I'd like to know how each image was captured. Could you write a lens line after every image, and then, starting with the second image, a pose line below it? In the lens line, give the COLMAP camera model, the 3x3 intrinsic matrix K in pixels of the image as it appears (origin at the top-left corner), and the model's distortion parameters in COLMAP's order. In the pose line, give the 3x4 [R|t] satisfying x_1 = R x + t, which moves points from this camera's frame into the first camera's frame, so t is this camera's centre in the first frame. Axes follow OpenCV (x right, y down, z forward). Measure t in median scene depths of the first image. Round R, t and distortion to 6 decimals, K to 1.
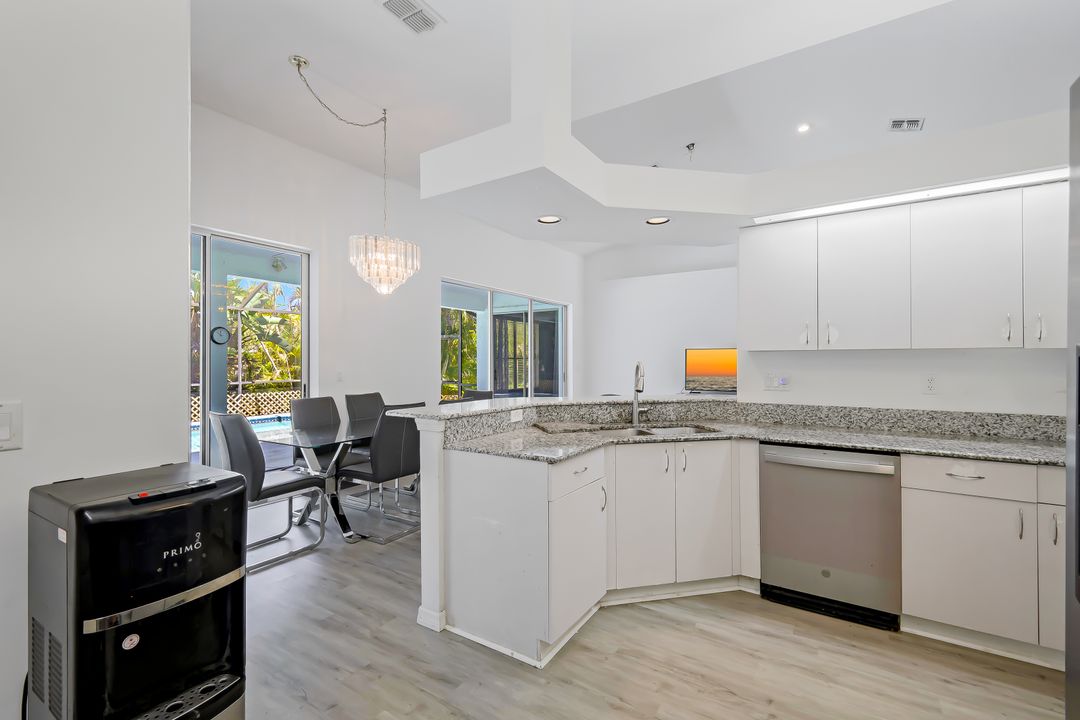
lens RADIAL K [[477.2, 0, 550.5], [0, 477.2, 358.2], [0, 0, 1]] dist [0.008535, 0.000187]
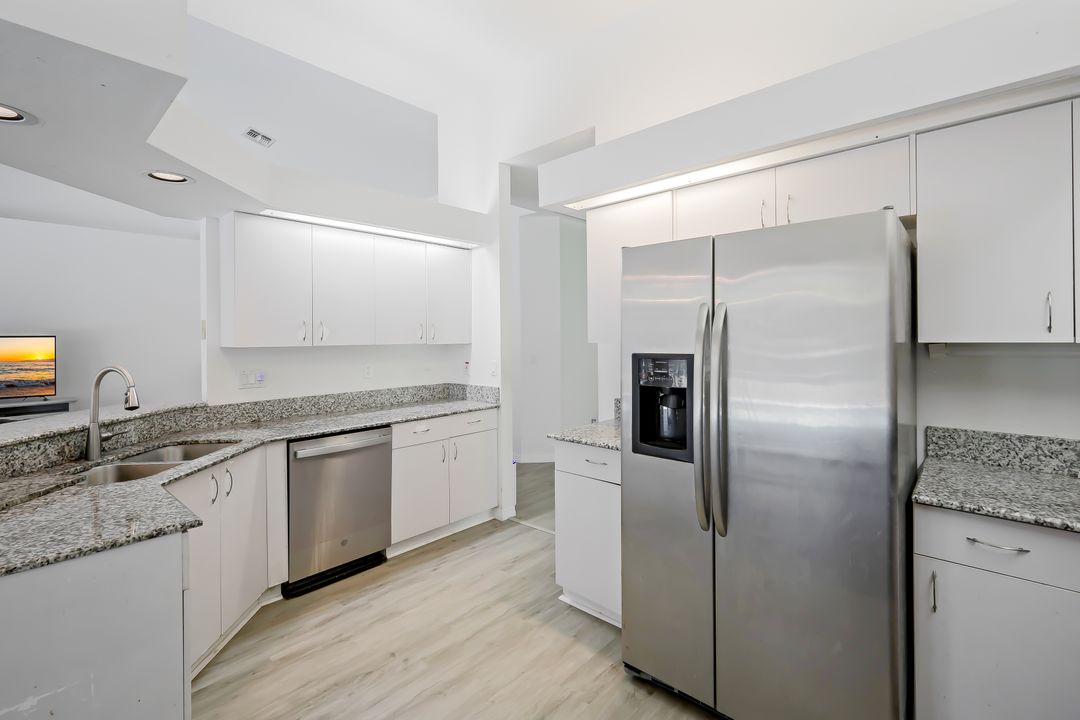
lens RADIAL K [[477.2, 0, 543.2], [0, 477.2, 337.1], [0, 0, 1]] dist [0.008535, 0.000187]
pose [[0.171437, 0.003269, 0.985190, -0.488098], [0.006073, 0.999972, -0.004375, -0.034231], [-0.985176, 0.006734, 0.171412, 0.344443]]
